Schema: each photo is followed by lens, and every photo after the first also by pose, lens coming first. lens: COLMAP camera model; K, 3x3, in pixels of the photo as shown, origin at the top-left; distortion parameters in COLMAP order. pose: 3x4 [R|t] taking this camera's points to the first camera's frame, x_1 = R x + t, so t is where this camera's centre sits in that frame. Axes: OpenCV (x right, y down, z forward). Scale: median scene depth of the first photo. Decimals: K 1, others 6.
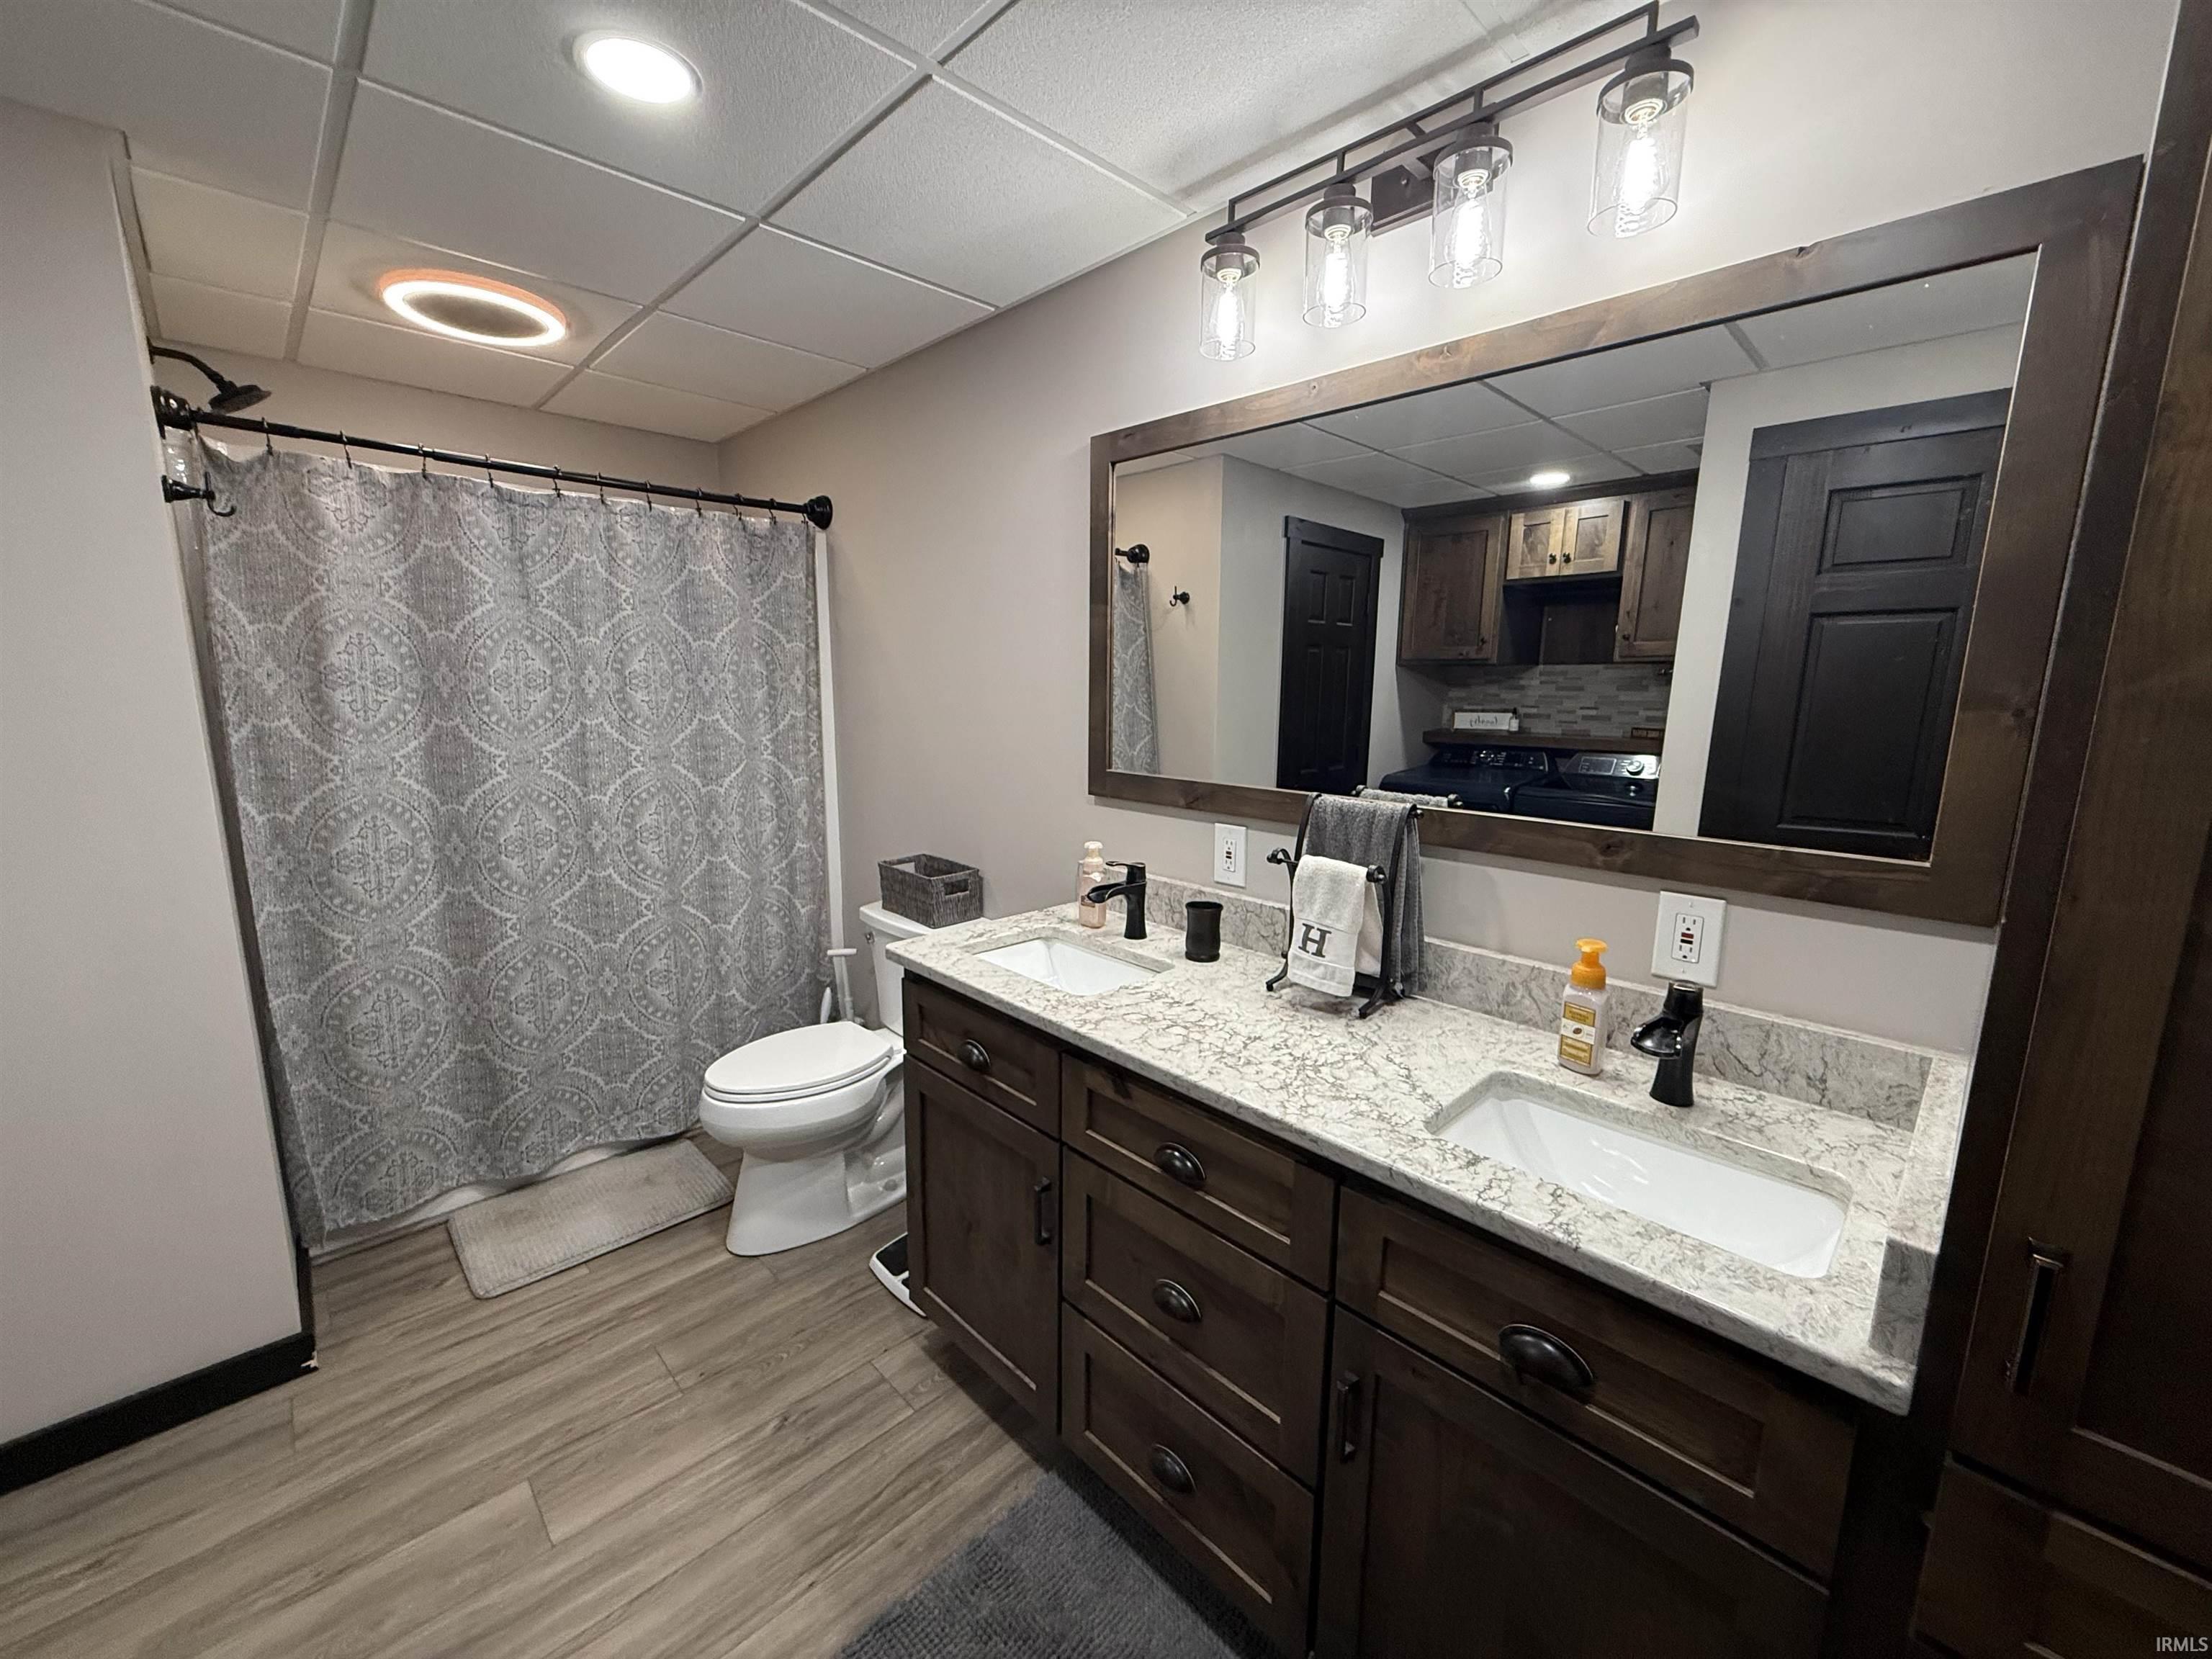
lens RADIAL K [[884.0, 0, 1097.7], [0, 884.0, 829.3], [0, 0, 1]] dist [-0.000524, 0.000784]
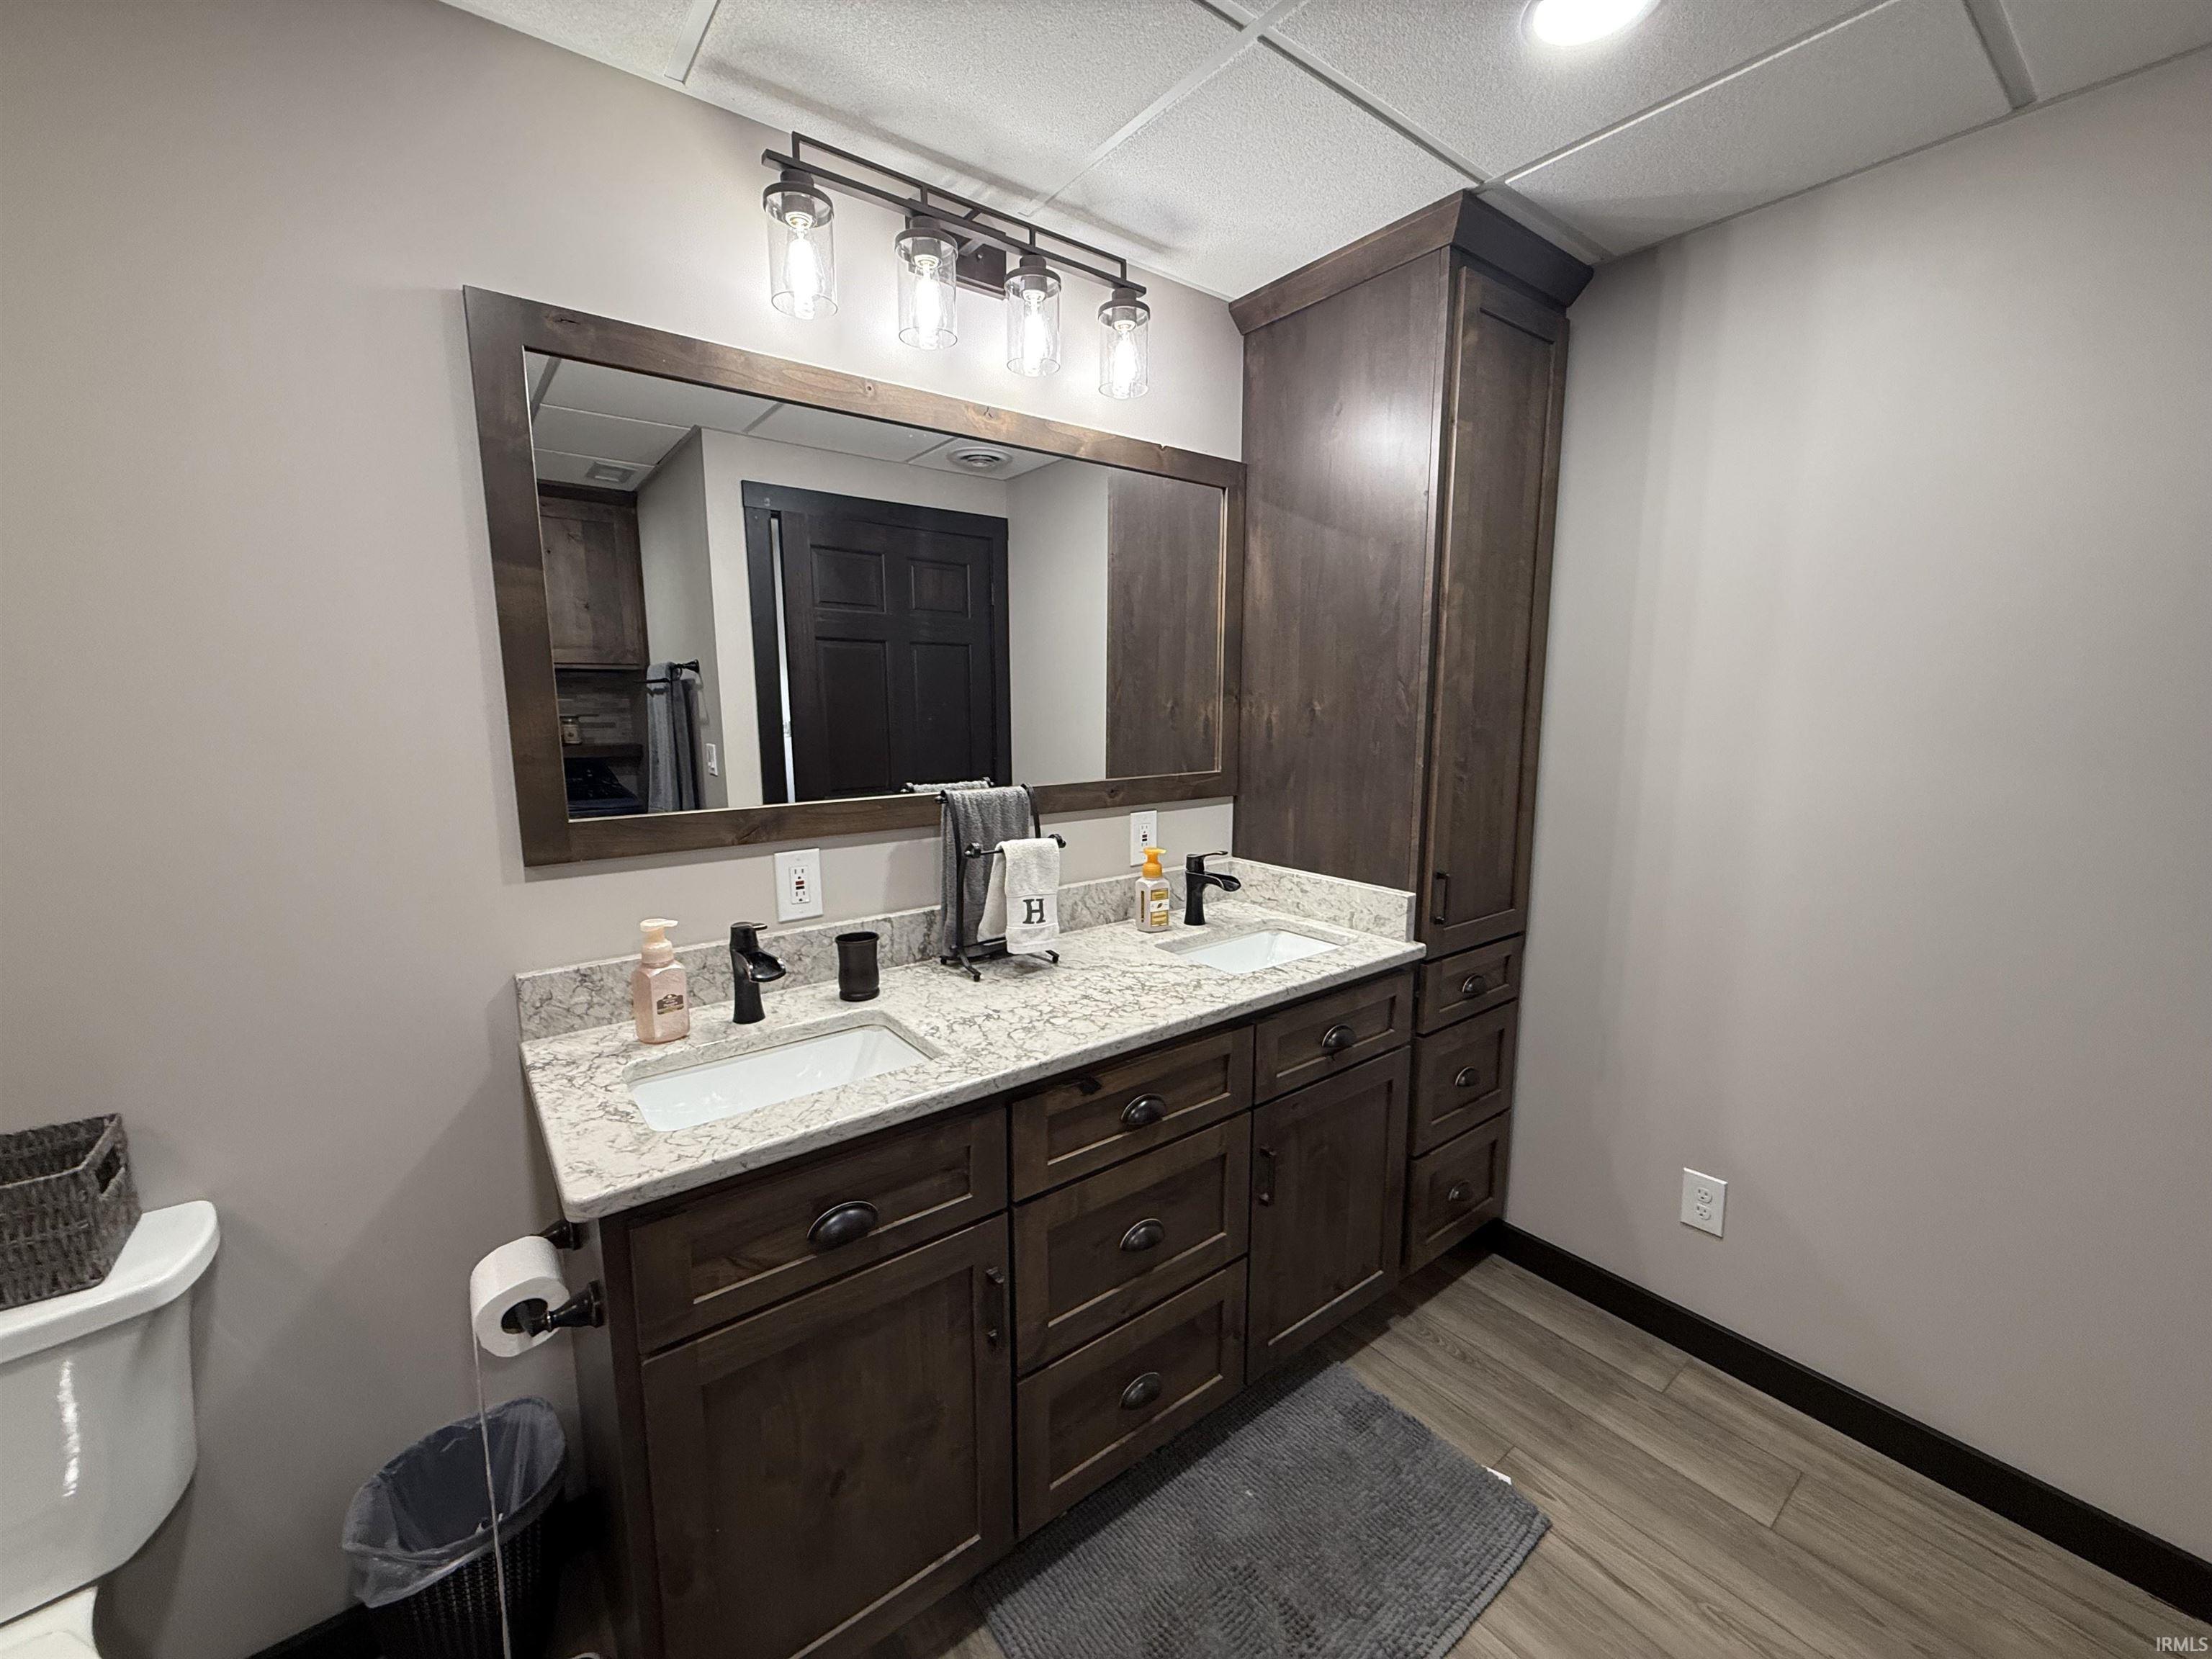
lens RADIAL K [[884.0, 0, 1097.7], [0, 884.0, 831.1], [0, 0, 1]] dist [-0.000524, 0.000784]
pose [[0.107531, -0.161949, 0.980923, -0.874041], [0.171204, 0.974921, 0.142190, -0.126706], [-0.979350, 0.152648, 0.132560, 0.777850]]
